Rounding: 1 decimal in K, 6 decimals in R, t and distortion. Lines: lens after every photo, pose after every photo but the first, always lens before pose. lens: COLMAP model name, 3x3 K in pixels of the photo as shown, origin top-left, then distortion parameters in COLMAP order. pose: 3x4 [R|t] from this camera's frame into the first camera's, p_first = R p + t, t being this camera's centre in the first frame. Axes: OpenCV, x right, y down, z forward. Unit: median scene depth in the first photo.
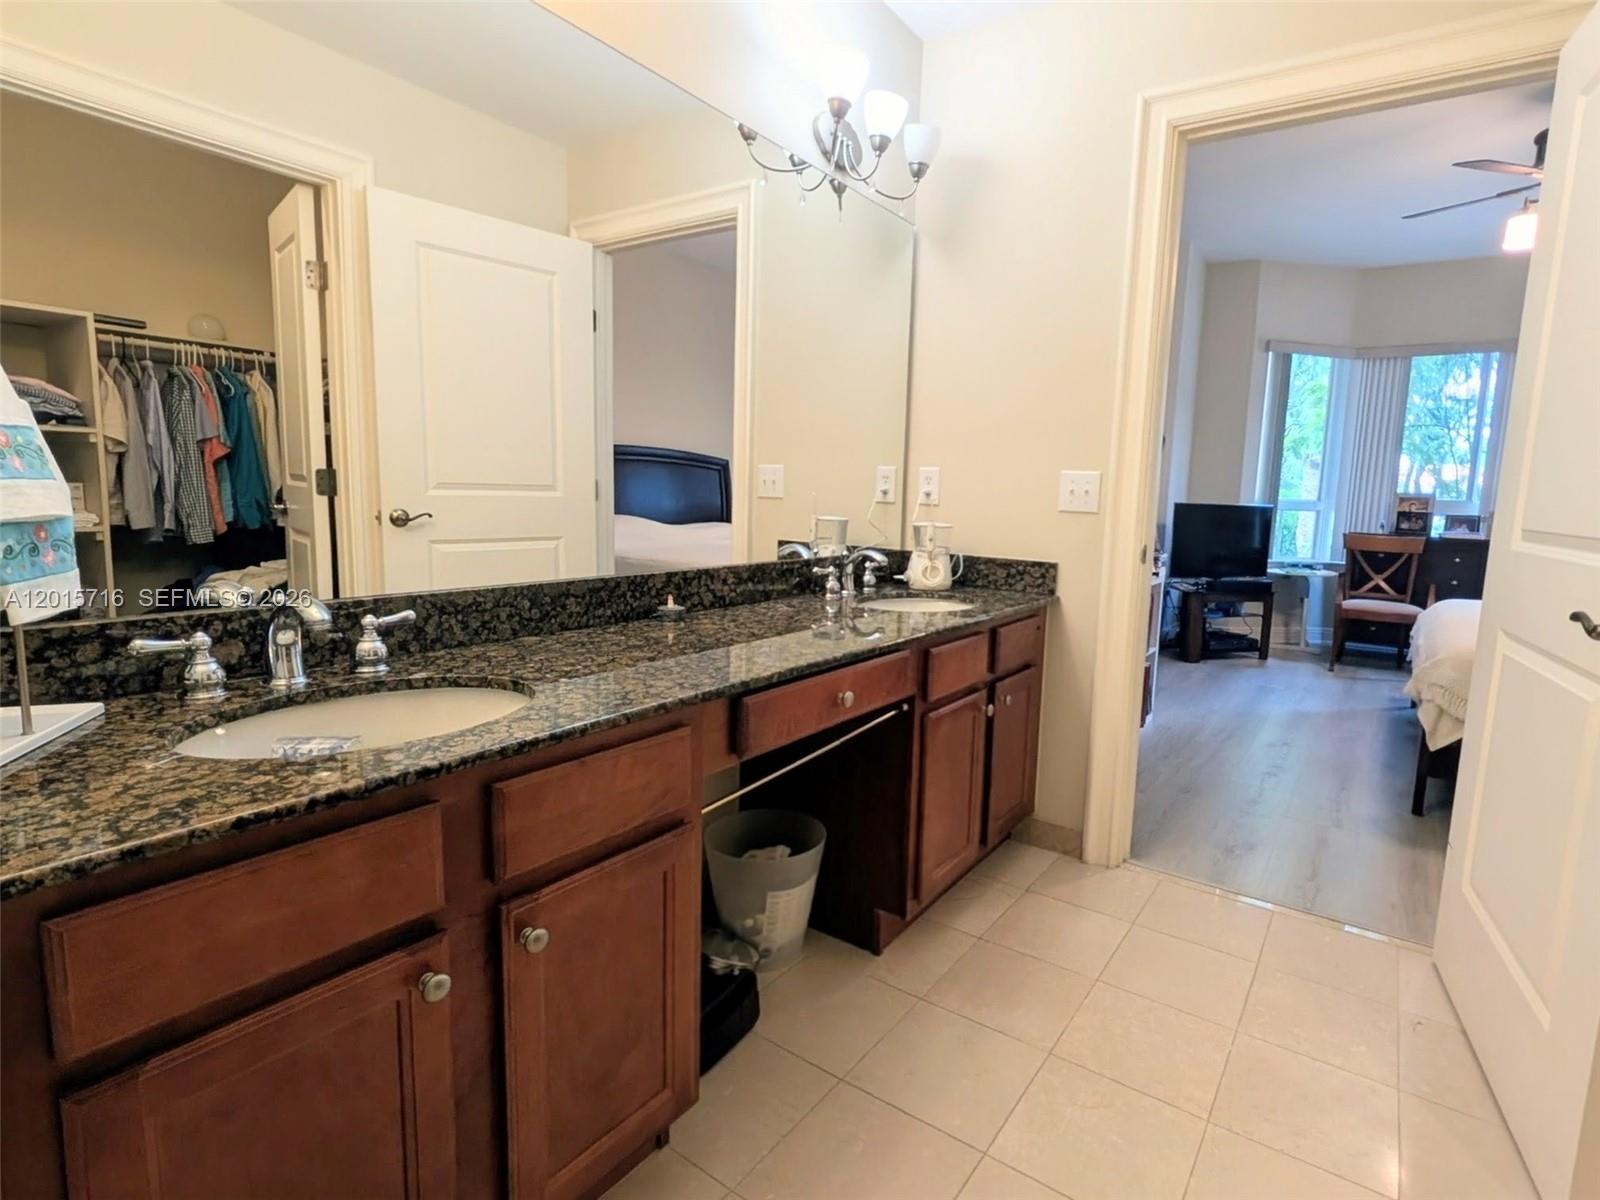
lens RADIAL K [[838.6, 0, 801.4], [0, 838.6, 600.0], [0, 0, 1]] dist [-0.035355, -0.000395]
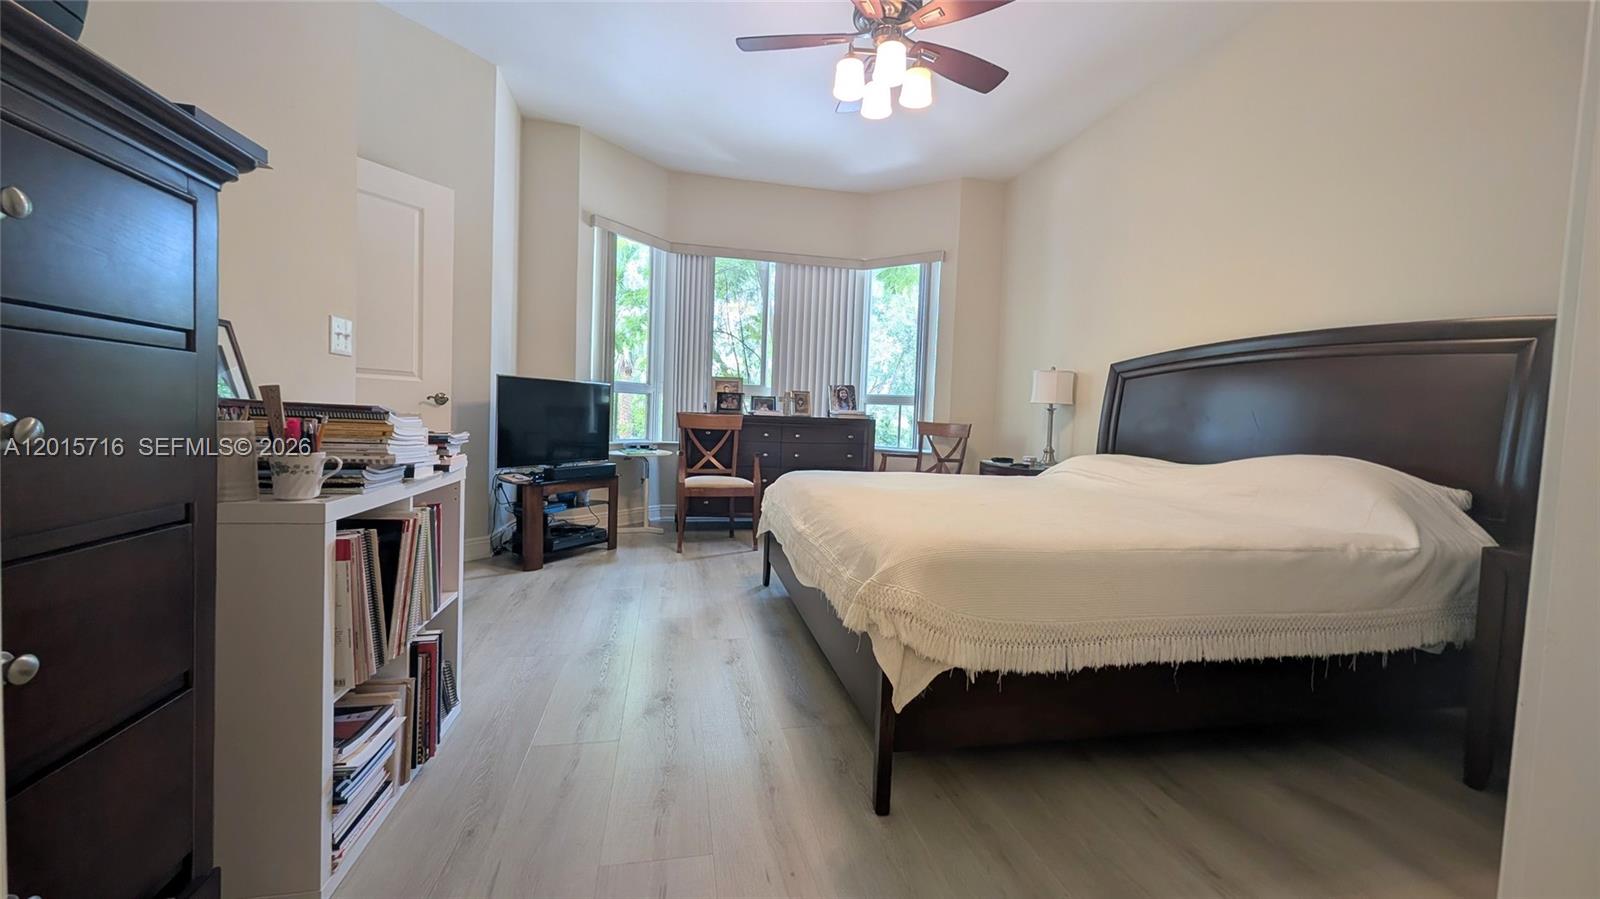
lens RADIAL K [[602.4, 0, 806.7], [0, 602.4, 443.3], [0, 0, 1]] dist [0.009267, -0.000094]
pose [[0.656768, -0.038067, 0.753131, 0.200317], [0.083700, 0.996234, -0.022636, -0.012463], [-0.749433, 0.077904, 0.657481, 0.391888]]
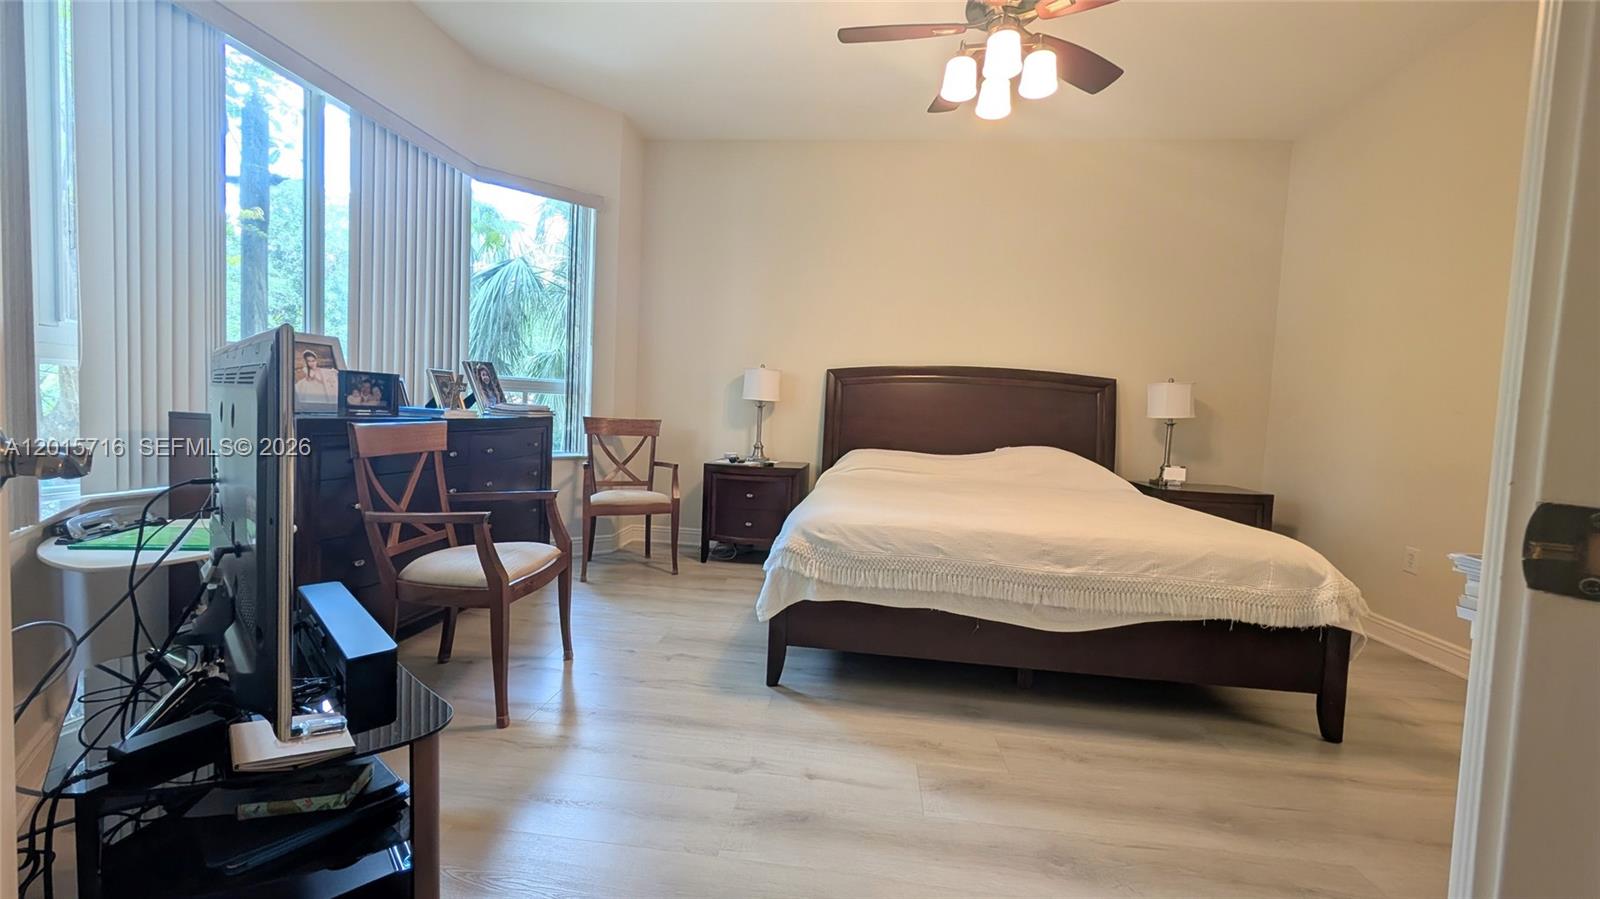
lens RADIAL K [[602.4, 0, 798.1], [0, 602.4, 448.5], [0, 0, 1]] dist [0.009267, -0.000094]
pose [[-0.496835, -0.103787, 0.861616, 0.277678], [0.061772, 0.986076, 0.154398, -0.106646], [-0.865644, 0.129934, -0.483506, 0.983592]]
